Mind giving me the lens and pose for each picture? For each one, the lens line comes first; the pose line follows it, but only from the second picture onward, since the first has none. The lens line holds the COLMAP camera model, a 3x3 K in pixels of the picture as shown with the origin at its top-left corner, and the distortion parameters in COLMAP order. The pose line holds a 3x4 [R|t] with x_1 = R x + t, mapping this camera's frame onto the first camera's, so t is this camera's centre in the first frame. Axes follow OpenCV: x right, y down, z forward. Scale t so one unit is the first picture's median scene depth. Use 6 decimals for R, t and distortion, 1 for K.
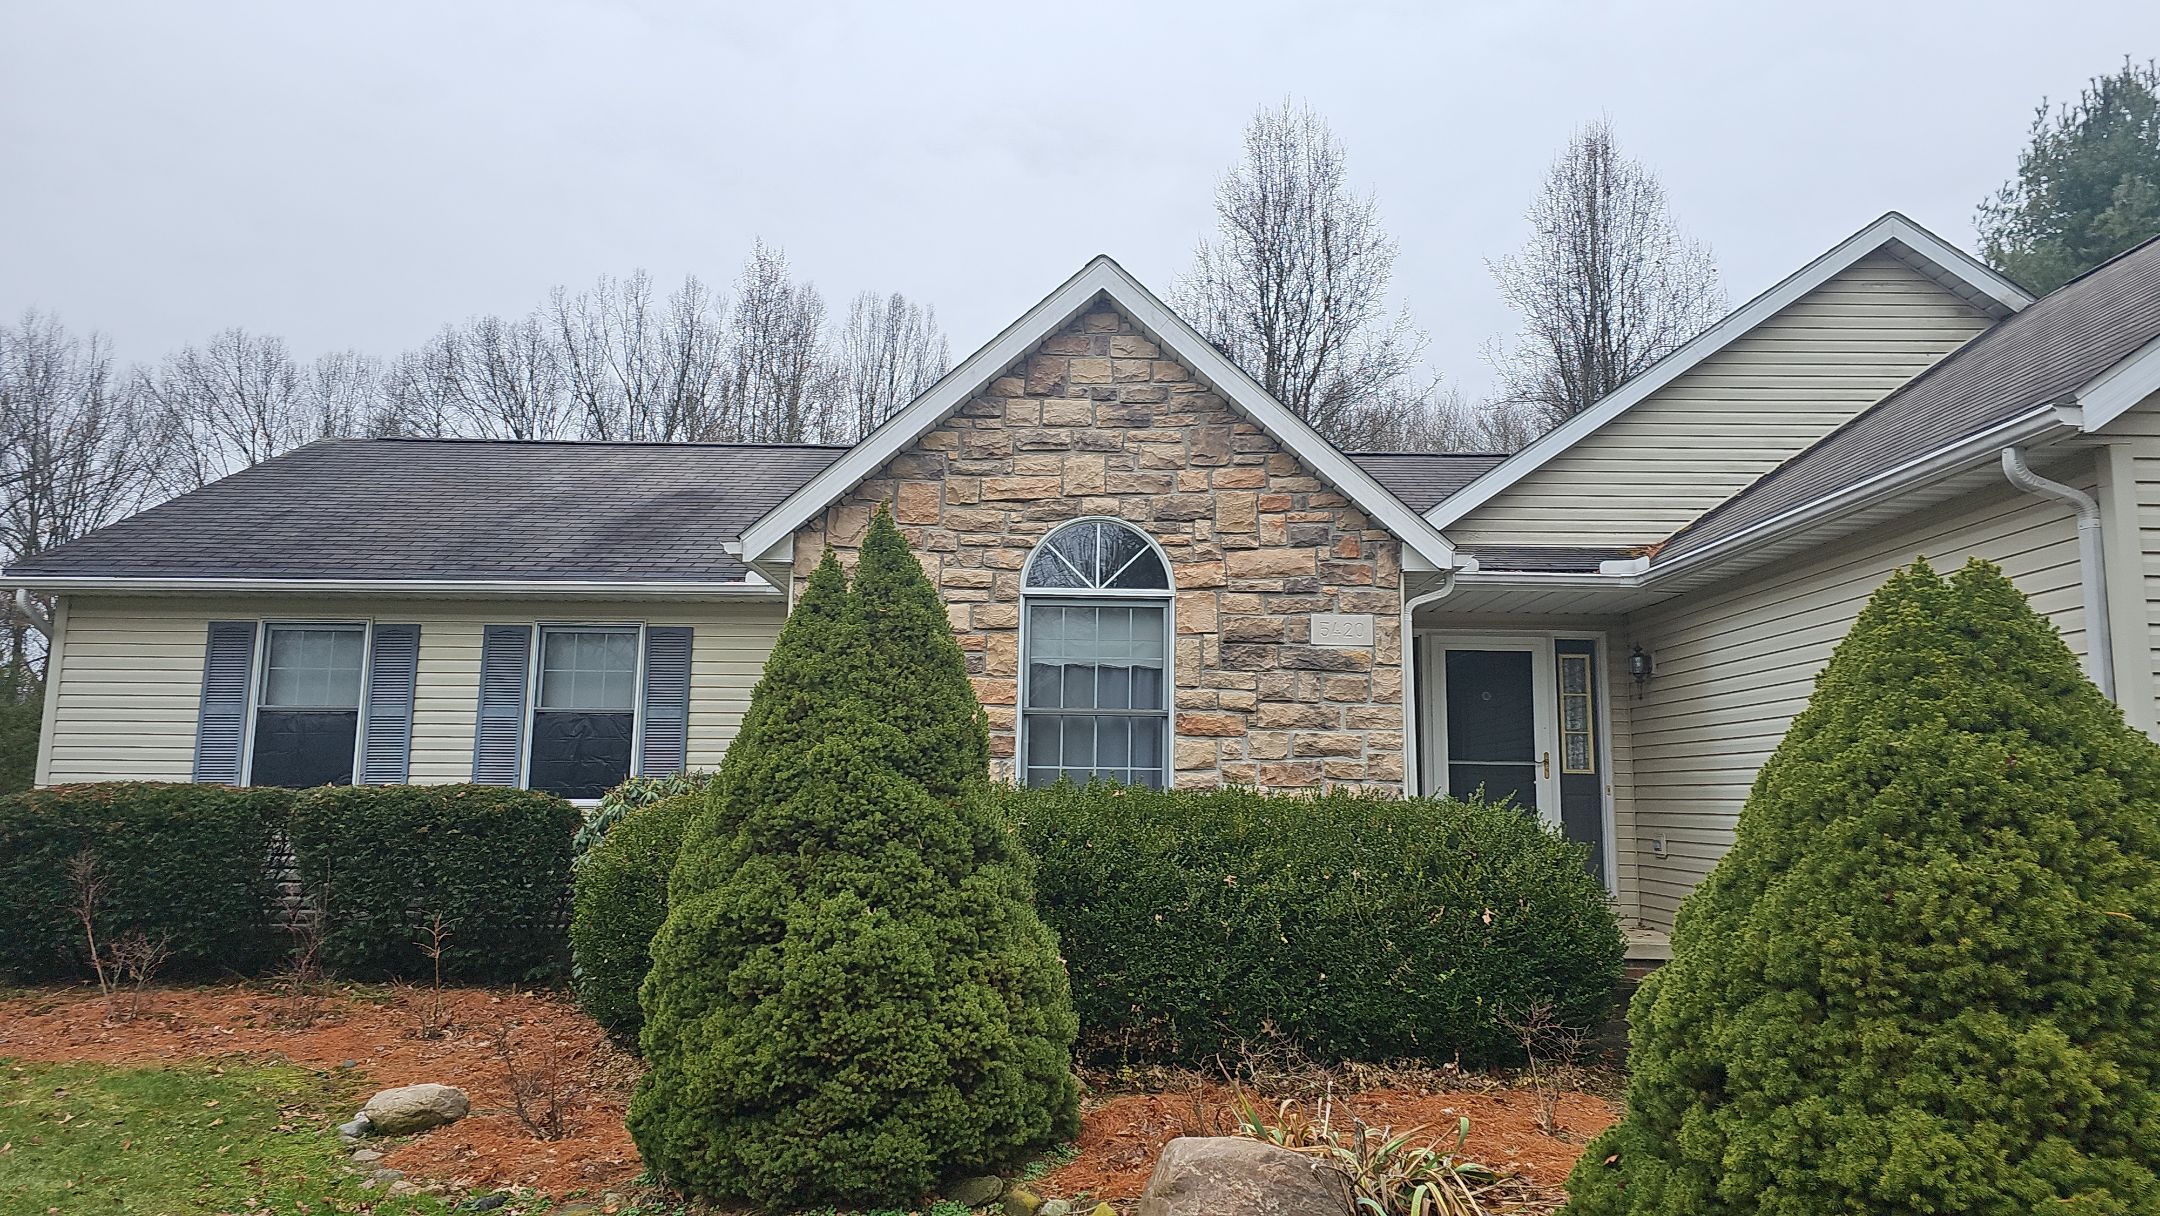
lens RADIAL K [[1461.6, 0, 1083.4], [0, 1461.6, 598.1], [0, 0, 1]] dist [0.072293, -0.068242]
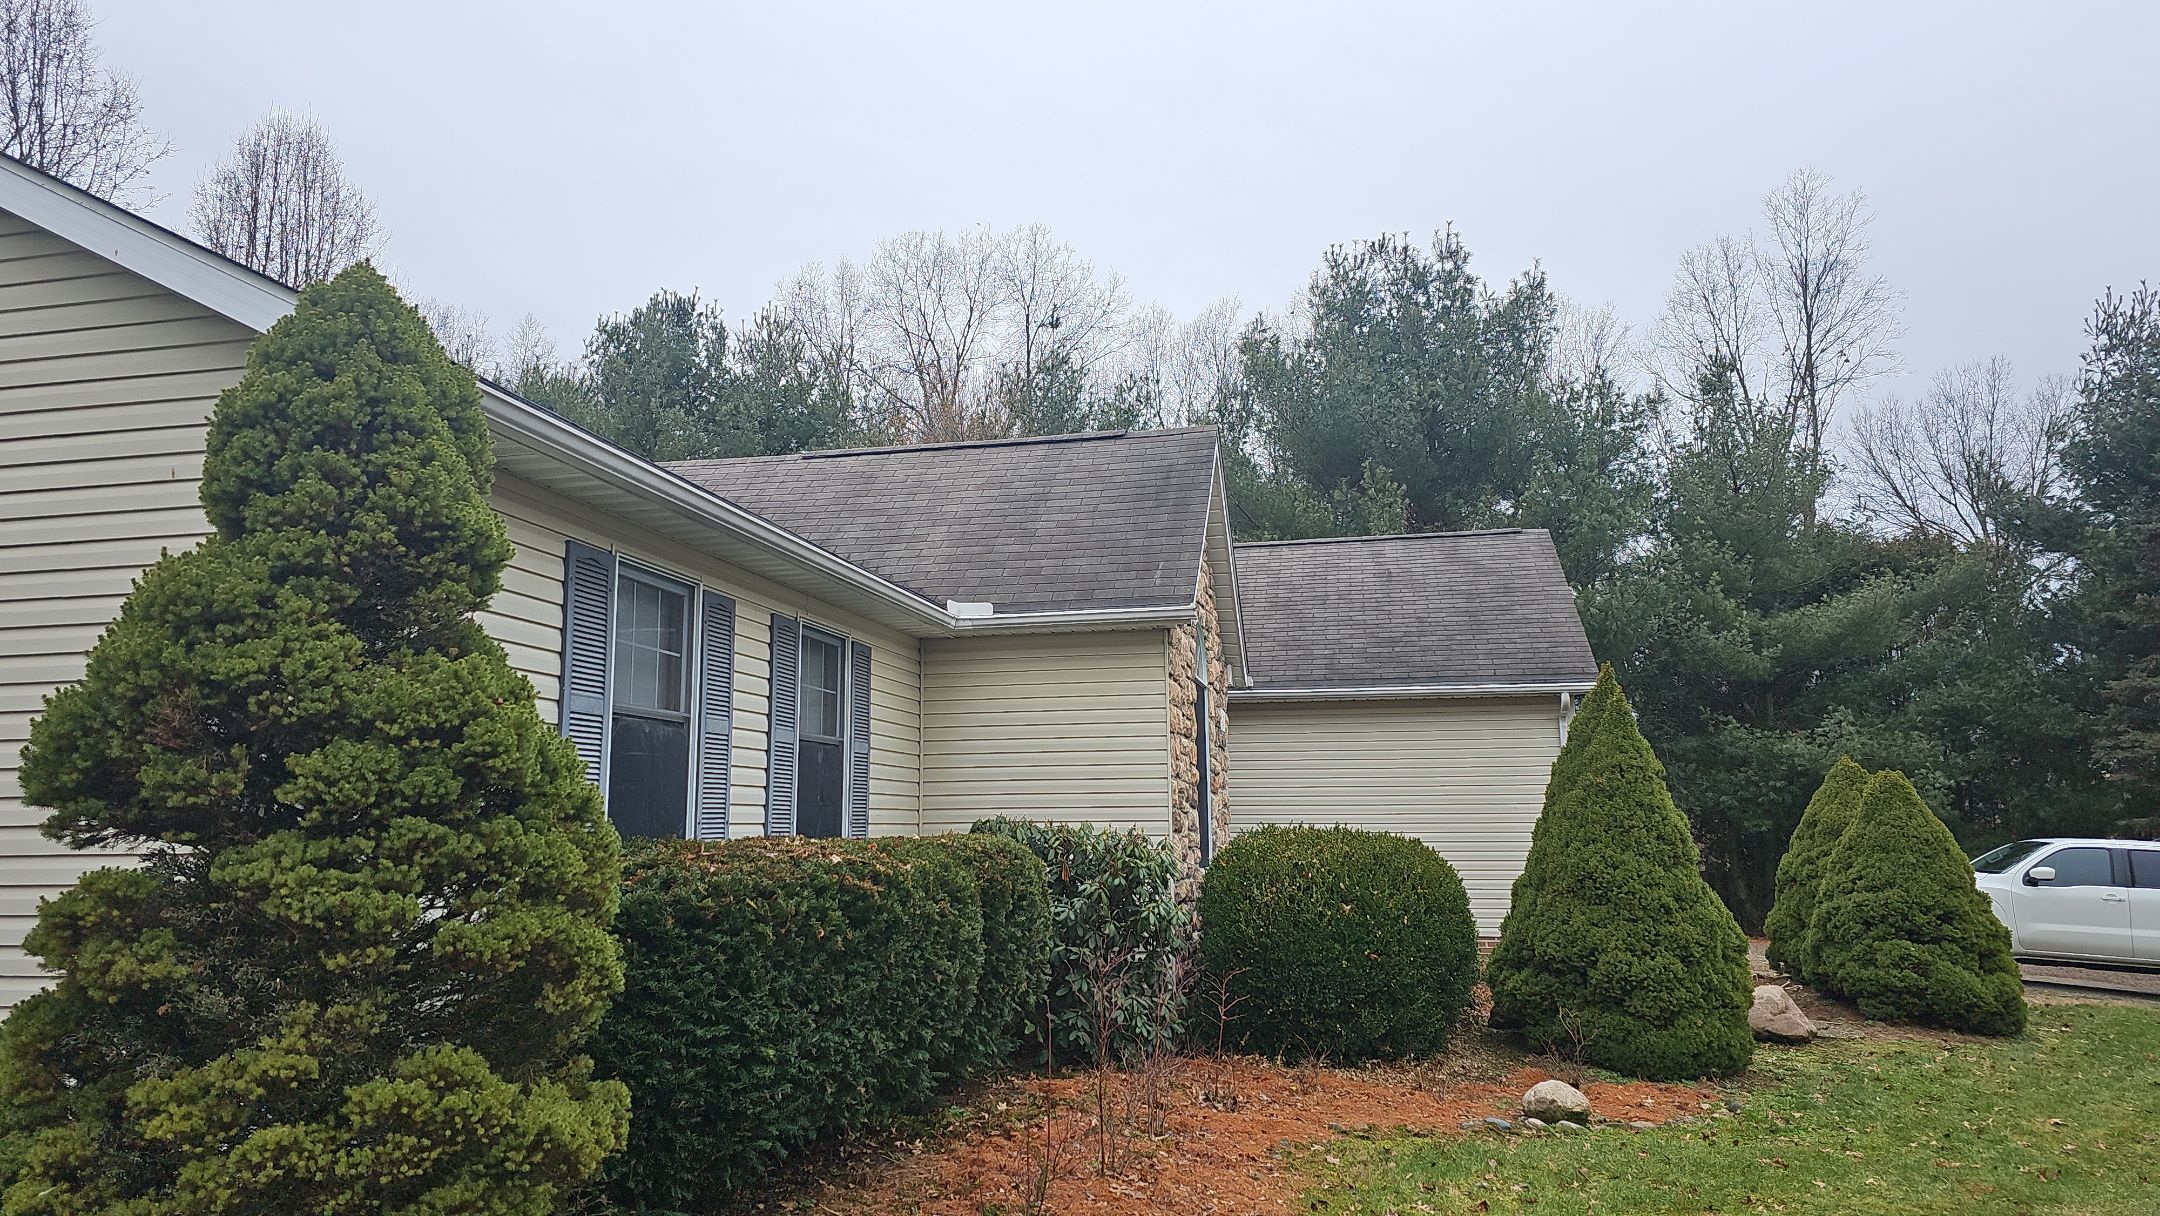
lens RADIAL K [[1461.6, 0, 1072.6], [0, 1461.6, 587.6], [0, 0, 1]] dist [0.072293, -0.068242]
pose [[0.195203, 0.148599, 0.969440, -1.272608], [-0.128705, 0.983788, -0.124883, 0.091117], [-0.972281, -0.100394, 0.211164, 0.842004]]
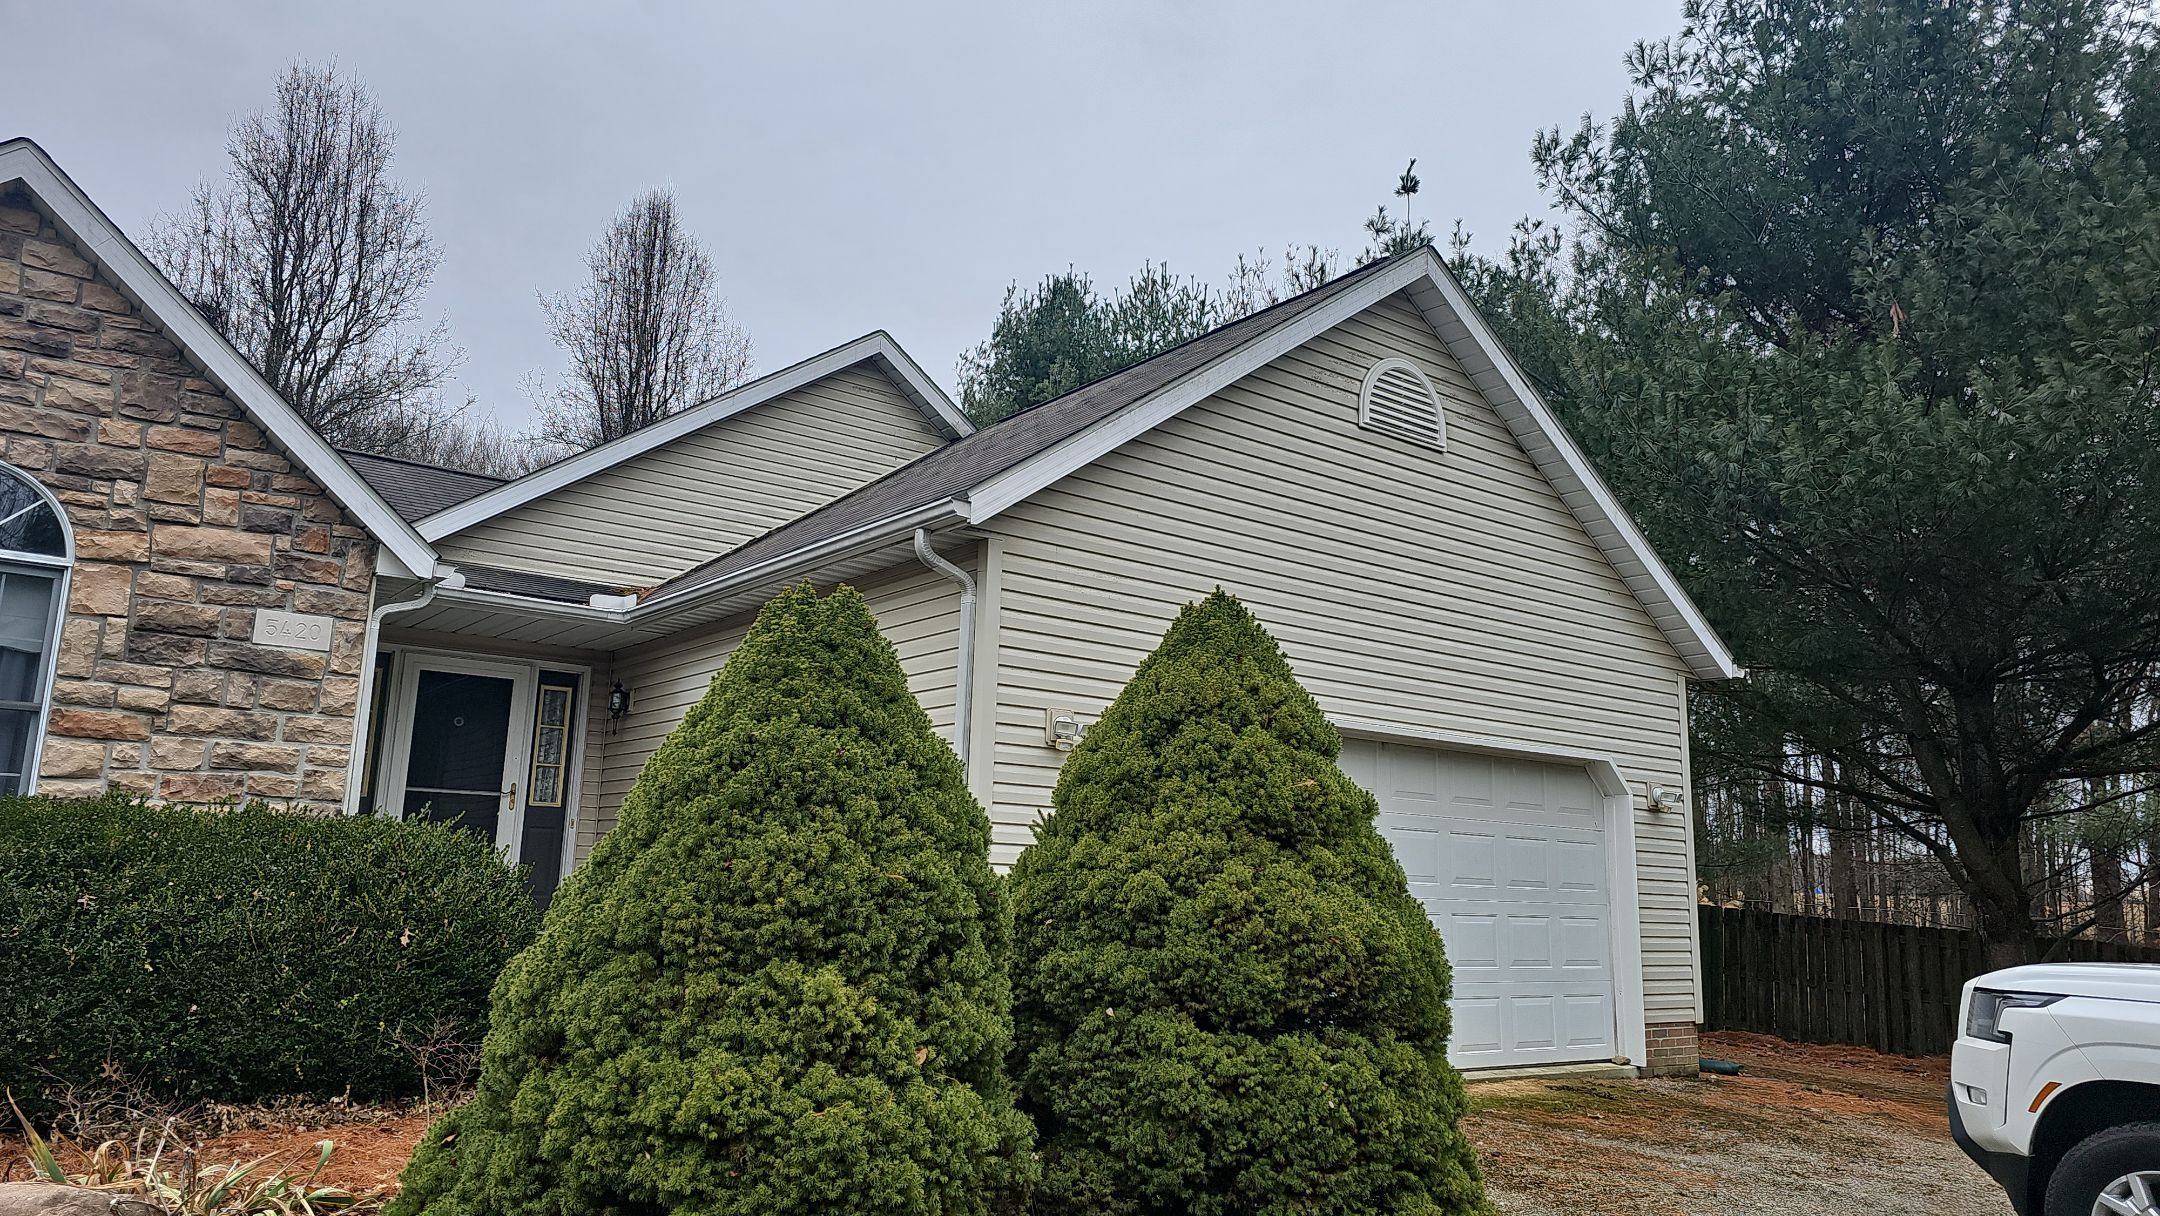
lens RADIAL K [[1461.6, 0, 1078.2], [0, 1461.6, 622.4], [0, 0, 1]] dist [0.072293, -0.068242]
pose [[0.797520, 0.122070, 0.590814, 0.022469], [-0.109059, 0.992352, -0.057818, 0.016609], [-0.593353, -0.018322, 0.804734, -0.014269]]
